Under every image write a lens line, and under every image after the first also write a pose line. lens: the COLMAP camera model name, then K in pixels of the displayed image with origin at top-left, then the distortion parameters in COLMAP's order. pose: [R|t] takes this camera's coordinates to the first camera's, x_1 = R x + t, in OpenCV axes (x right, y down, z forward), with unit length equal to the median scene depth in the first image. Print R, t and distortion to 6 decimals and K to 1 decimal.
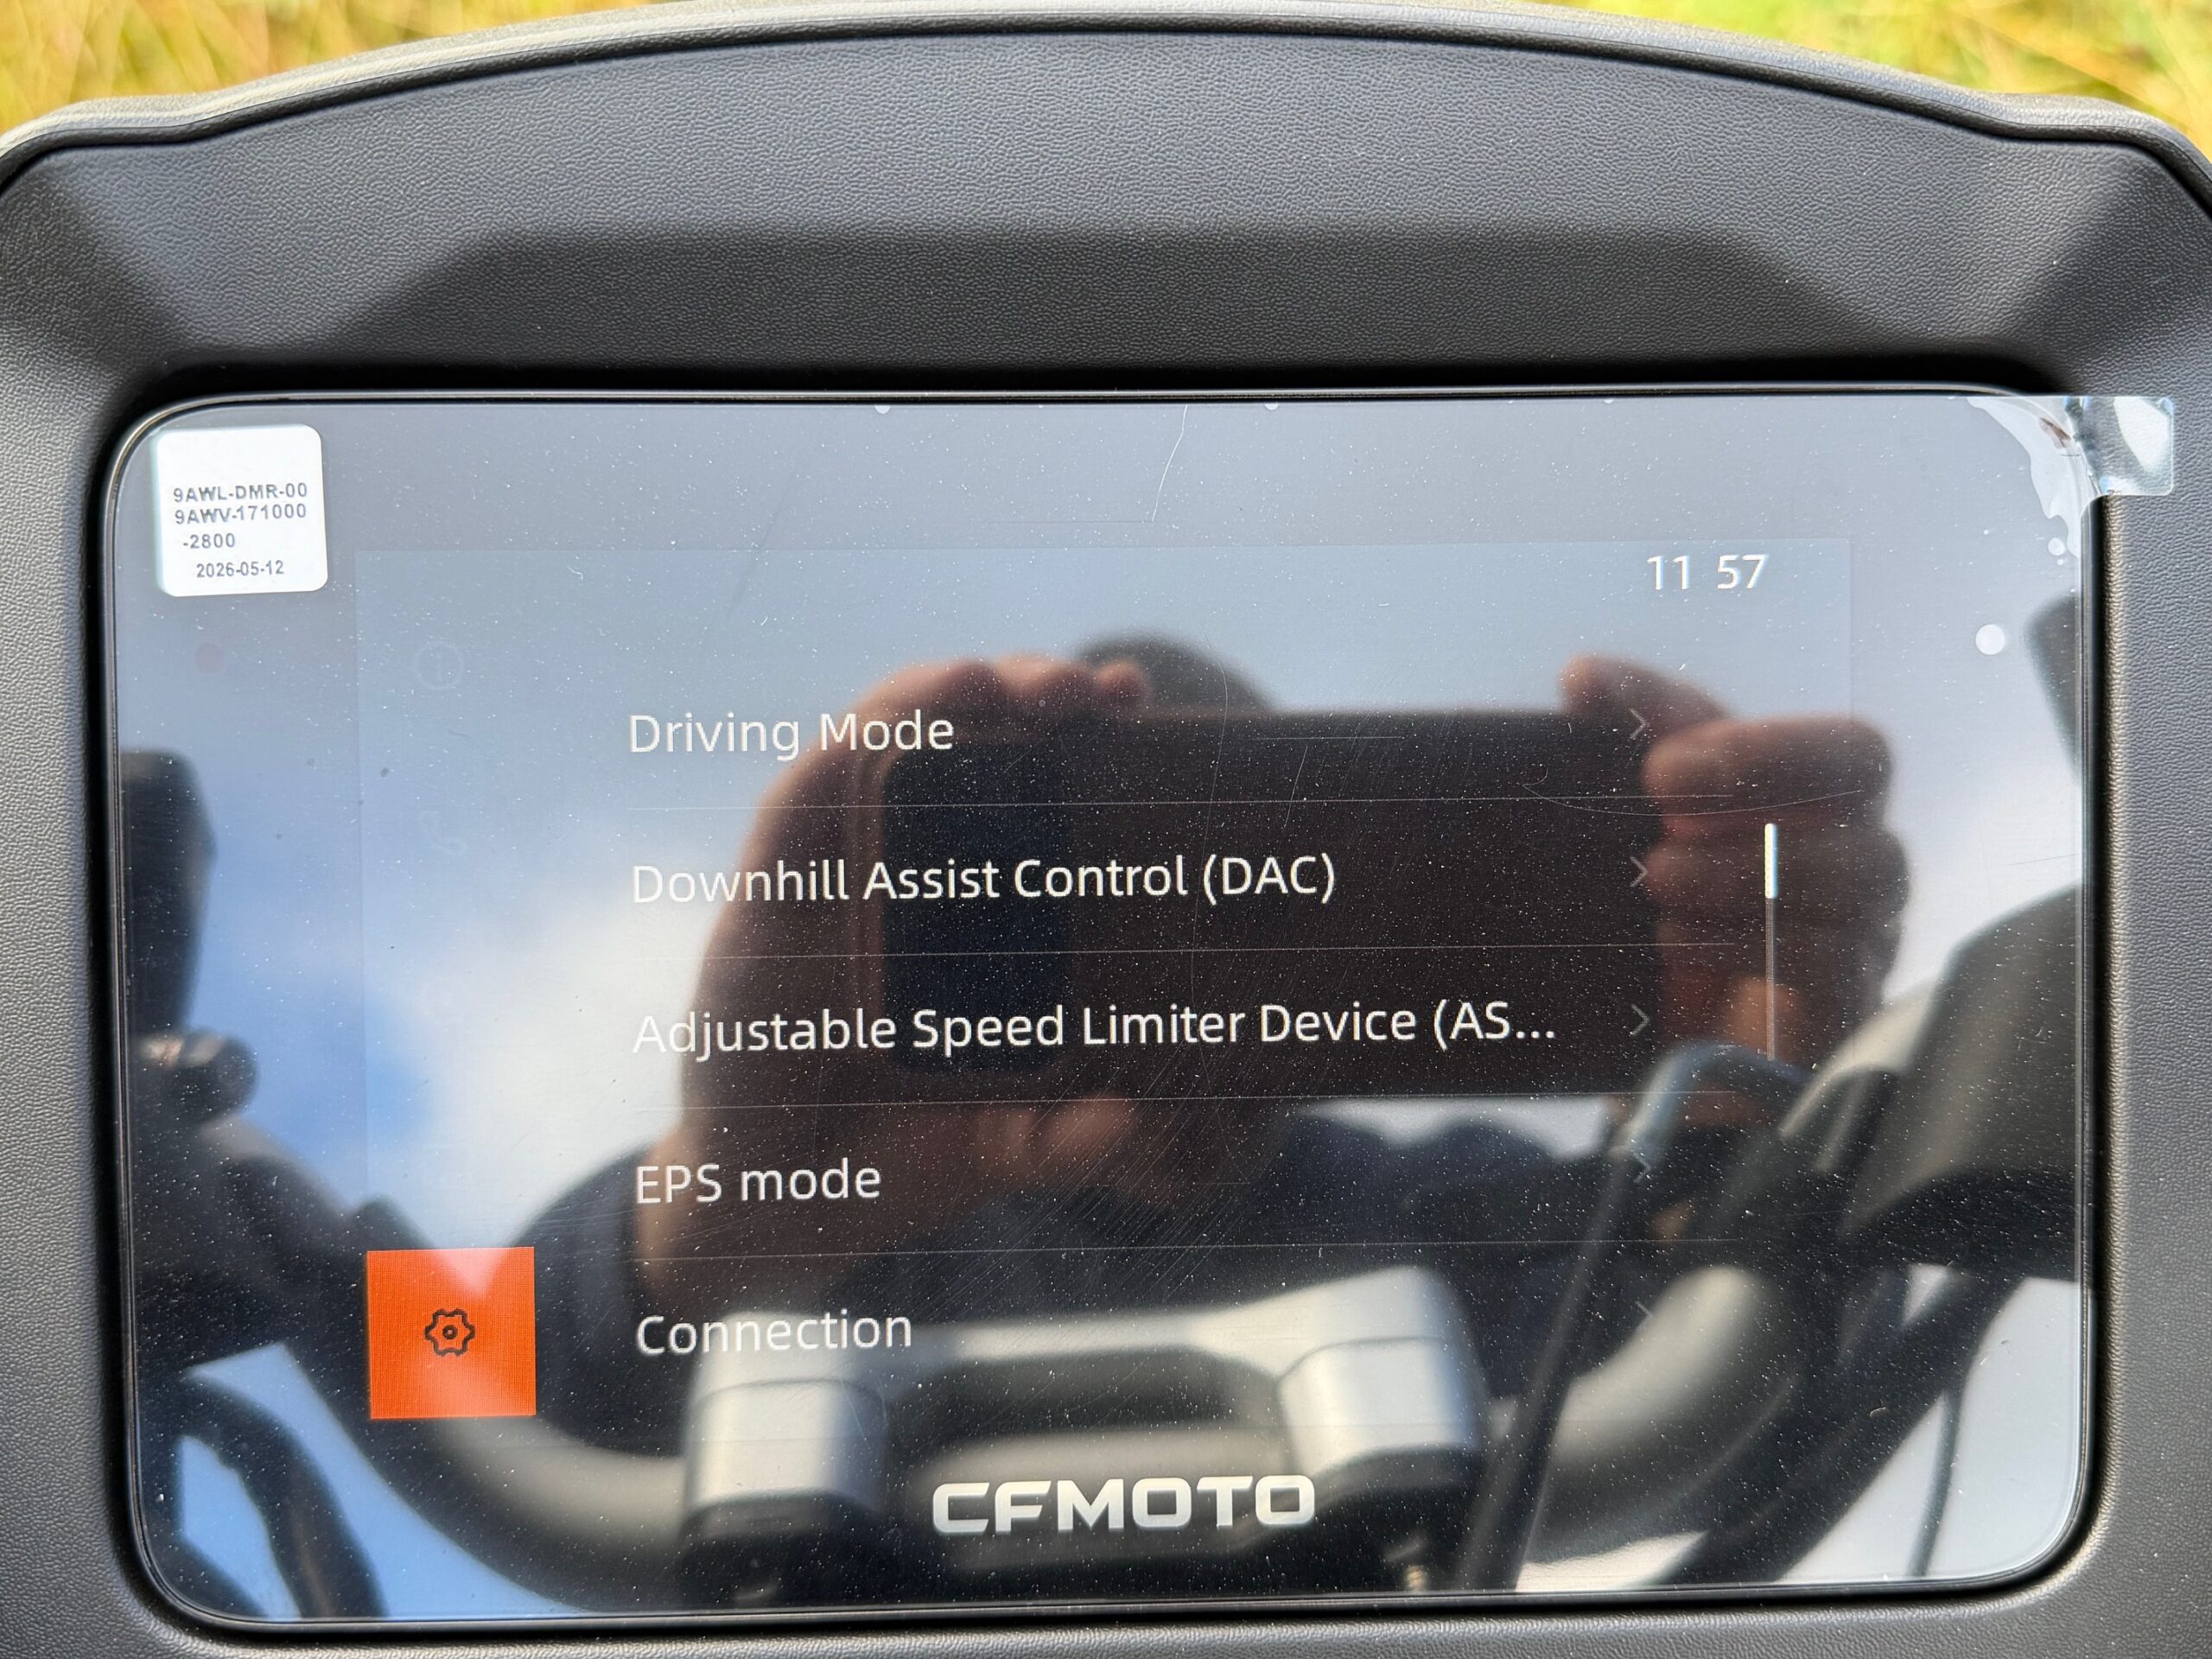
lens RADIAL K [[2168.8, 0, 1100.3], [0, 2168.8, 831.3], [0, 0, 1]] dist [0.105311, -0.293694]
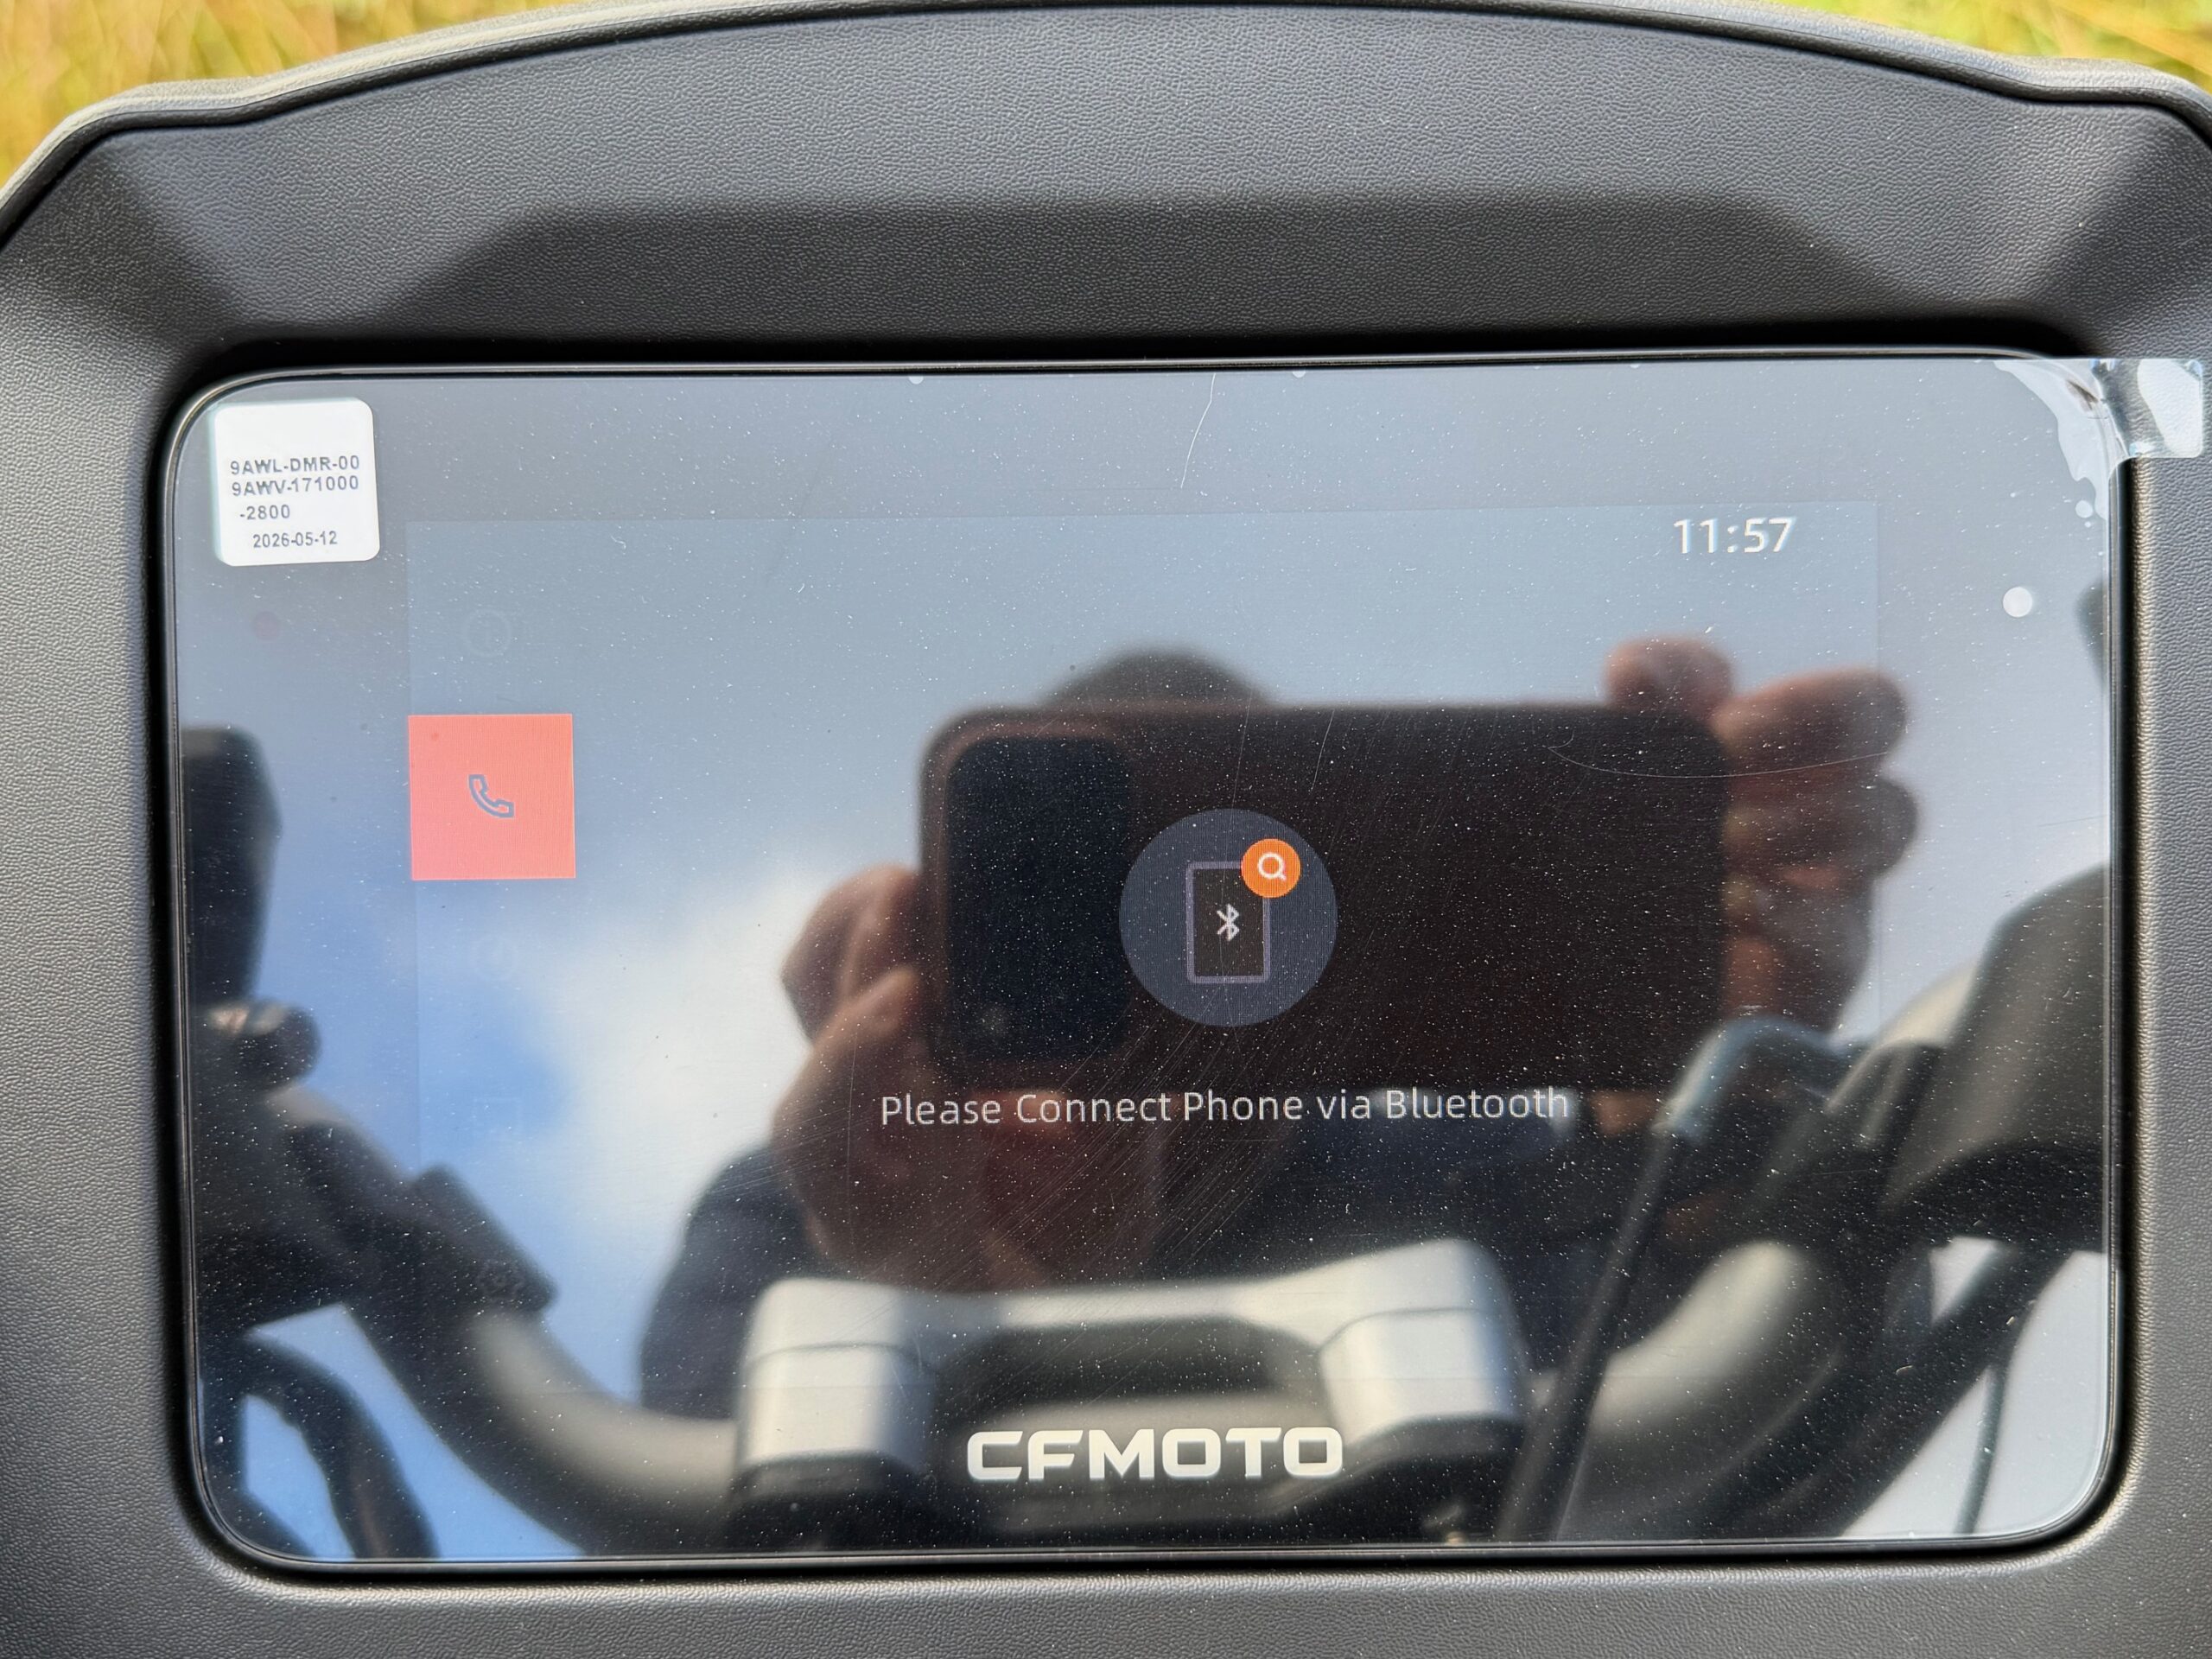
lens RADIAL K [[2172.3, 0, 1093.5], [0, 2172.3, 836.0], [0, 0, 1]] dist [0.093416, -0.260189]
pose [[0.999461, -0.000418, -0.032813, 0.015970], [0.000588, 0.999986, 0.005171, 0.014305], [0.032810, -0.005188, 0.999448, -0.018009]]
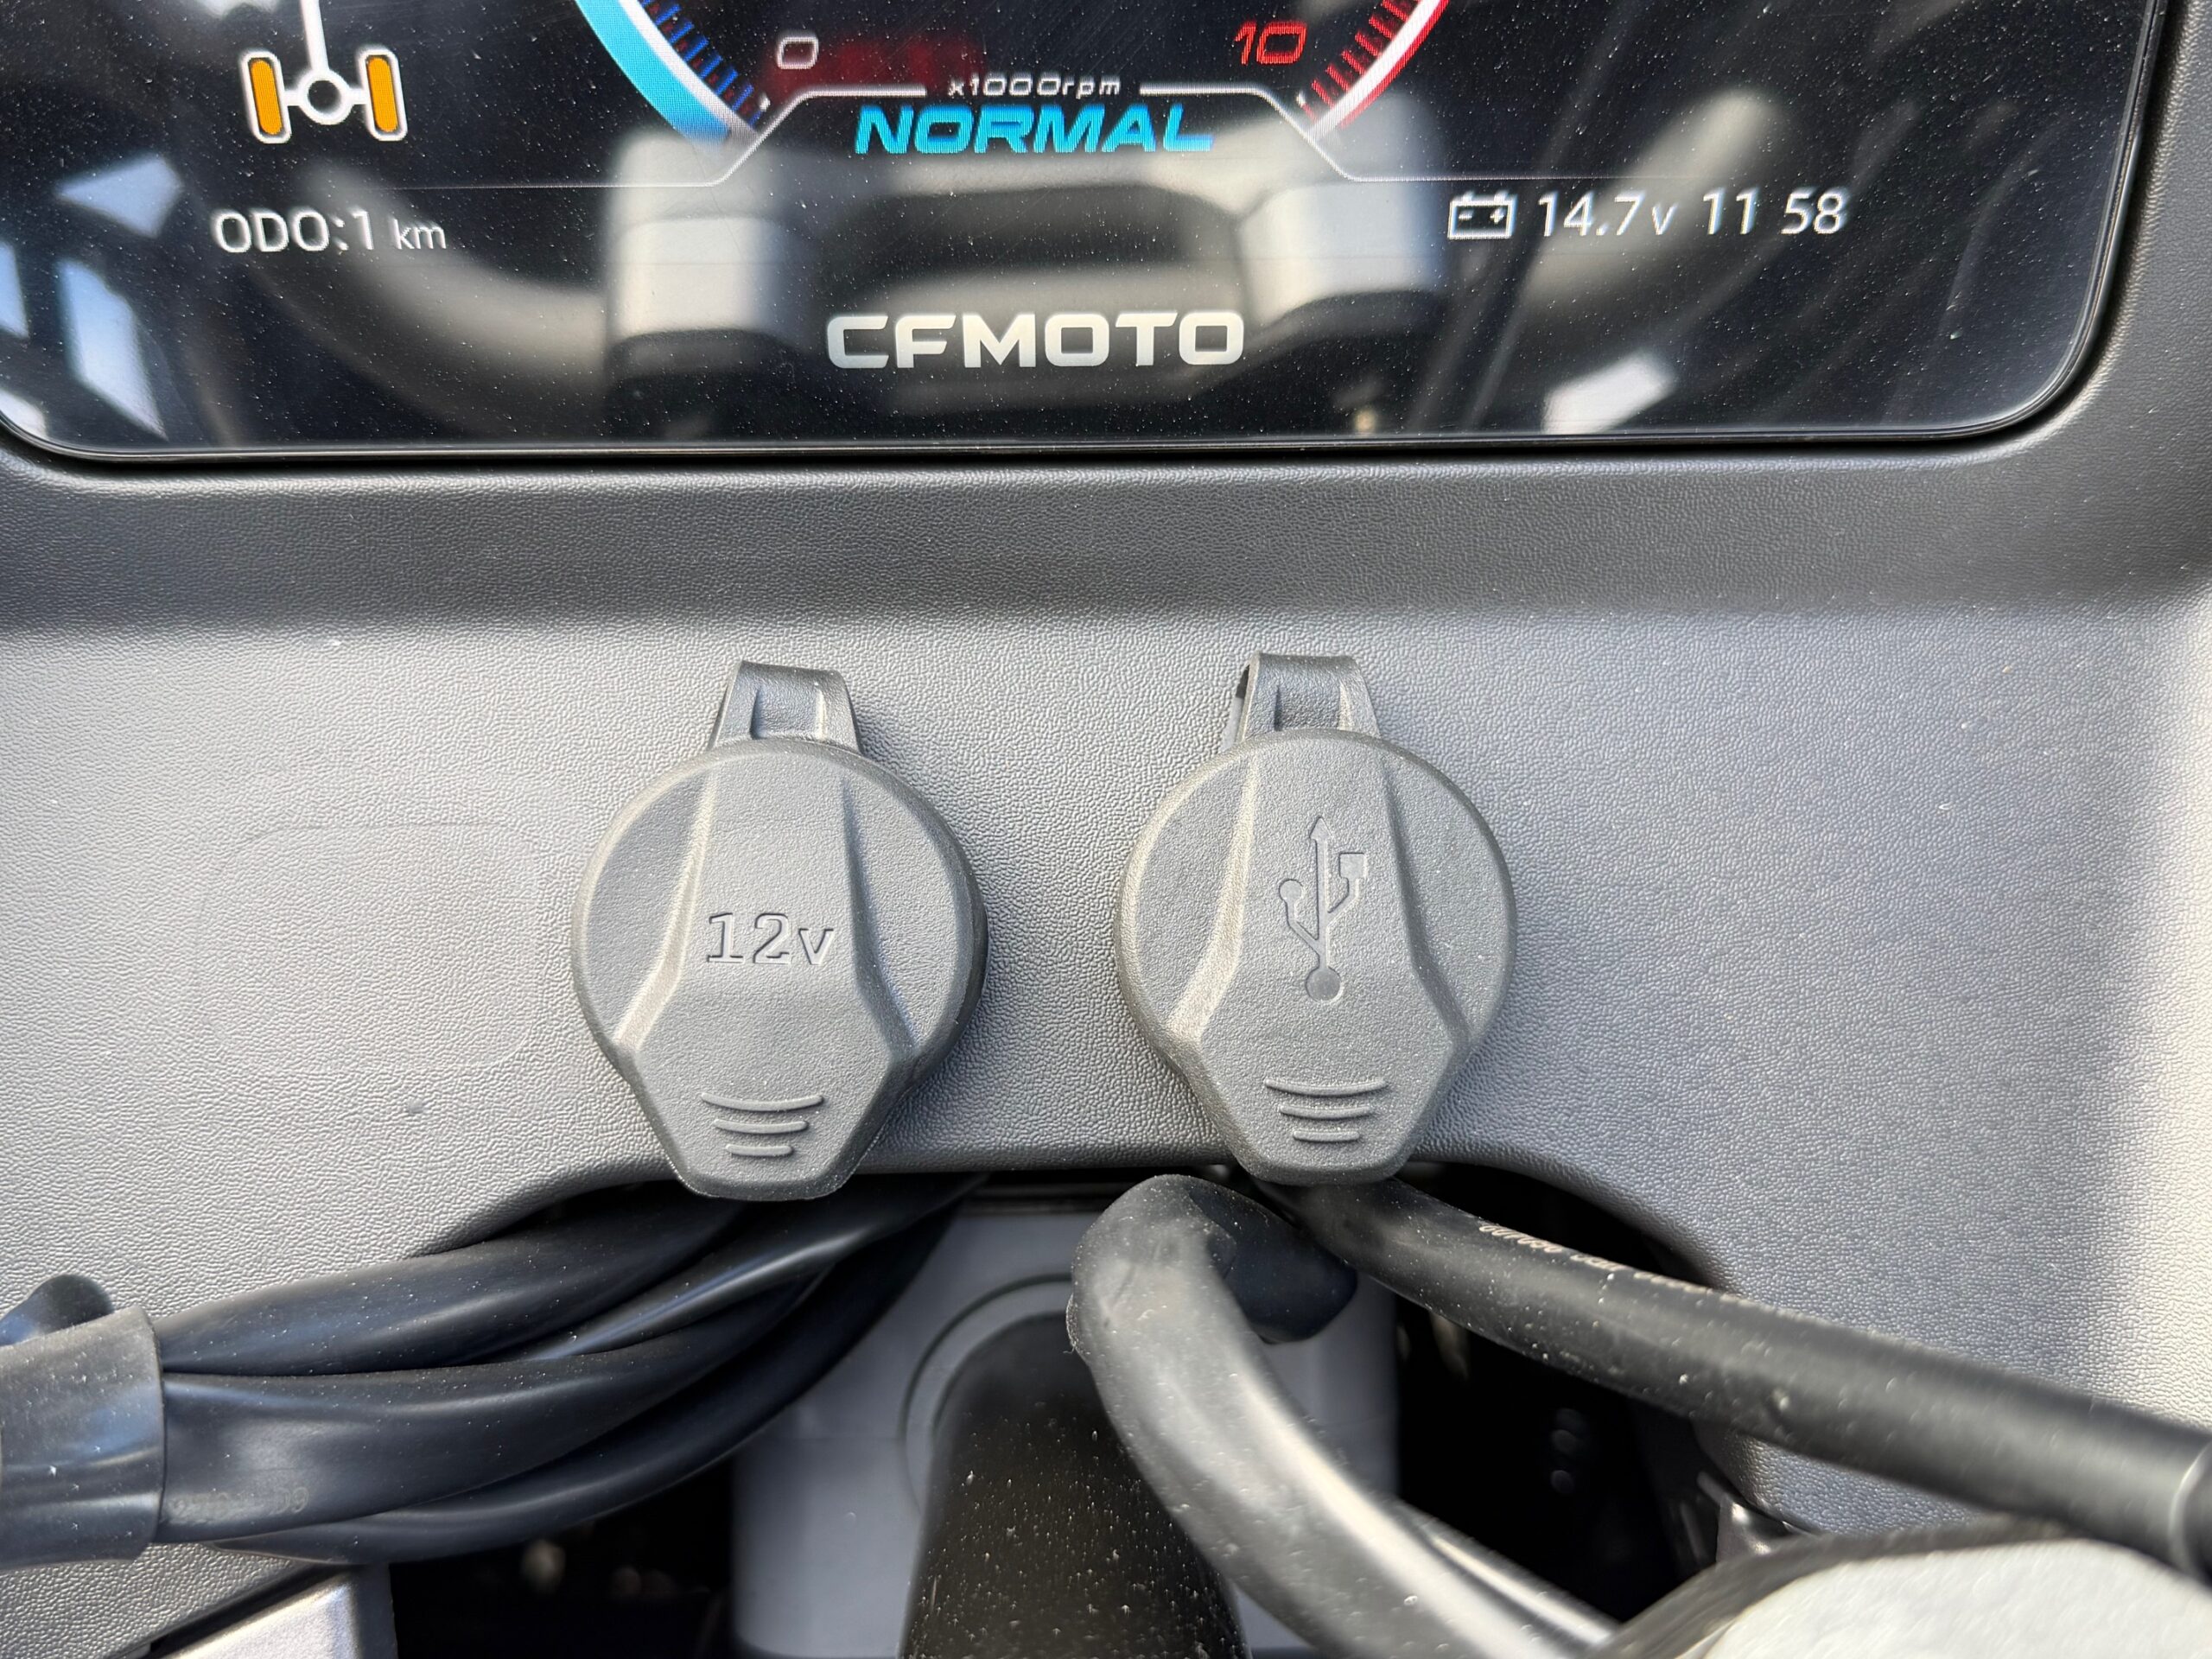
lens RADIAL K [[2168.8, 0, 1100.3], [0, 2168.8, 831.3], [0, 0, 1]] dist [0.105311, -0.293694]
pose [[0.999920, 0.012677, 0.000501, 0.040074], [-0.011274, 0.869745, 0.493372, 0.035142], [0.005818, -0.493338, 0.869818, 0.100768]]
